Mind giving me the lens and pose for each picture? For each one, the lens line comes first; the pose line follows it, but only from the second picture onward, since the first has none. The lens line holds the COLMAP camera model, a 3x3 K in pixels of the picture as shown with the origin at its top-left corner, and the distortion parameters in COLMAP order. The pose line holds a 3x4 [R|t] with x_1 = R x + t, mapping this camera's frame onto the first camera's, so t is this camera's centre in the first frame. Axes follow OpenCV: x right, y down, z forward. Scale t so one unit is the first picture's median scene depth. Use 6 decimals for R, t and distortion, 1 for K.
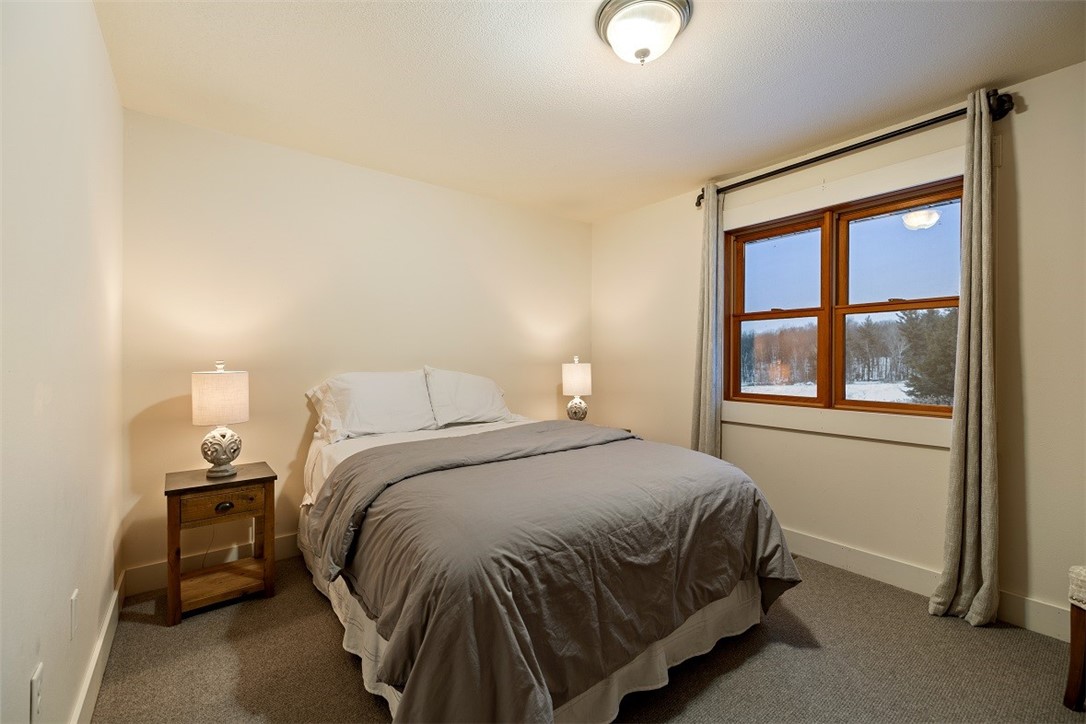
lens RADIAL K [[457.9, 0, 543.0], [0, 457.9, 362.0], [0, 0, 1]] dist [-0.002120, -0.000474]
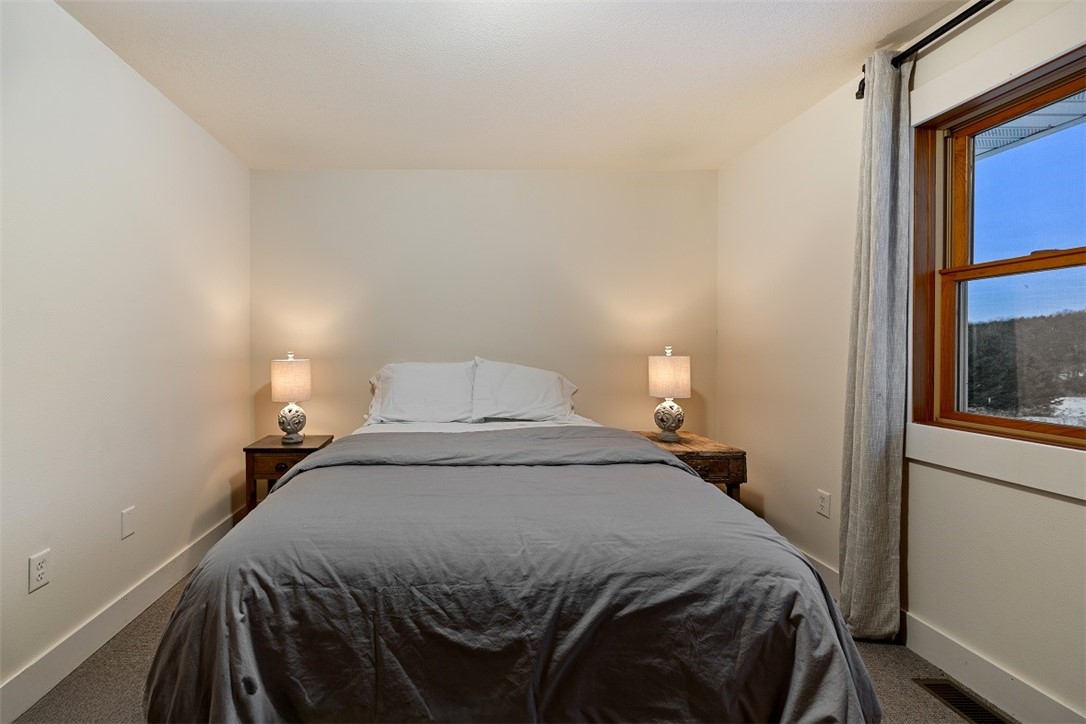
lens RADIAL K [[444.2, 0, 448.0], [0, 444.2, 355.1], [0, 0, 1]] dist [-0.000316, 0.000059]
pose [[0.791619, 0.006900, -0.610977, 0.476942], [-0.004402, 0.999975, 0.005591, -0.001755], [0.611000, -0.001736, 0.791629, 0.354923]]
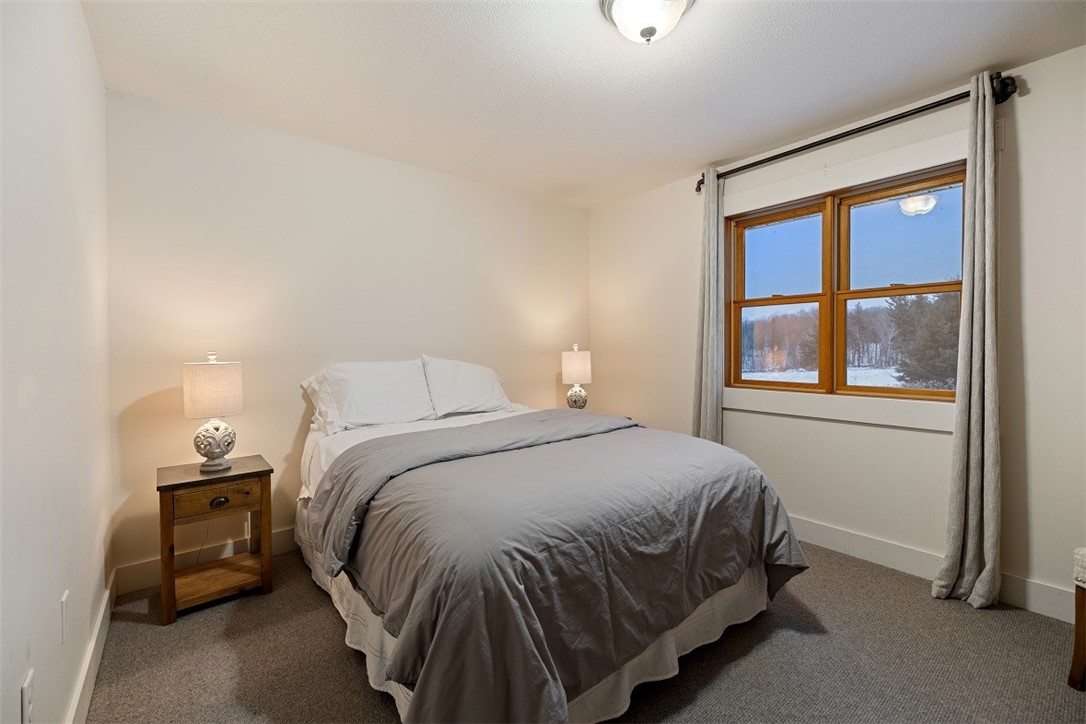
lens RADIAL K [[459.8, 0, 546.8], [0, 459.8, 355.7], [0, 0, 1]] dist [-0.003072, -0.000193]
pose [[0.999738, -0.008712, 0.021183, -0.022293], [0.008480, 0.999903, 0.011005, 0.002104], [-0.021276, -0.010823, 0.999715, 0.016325]]
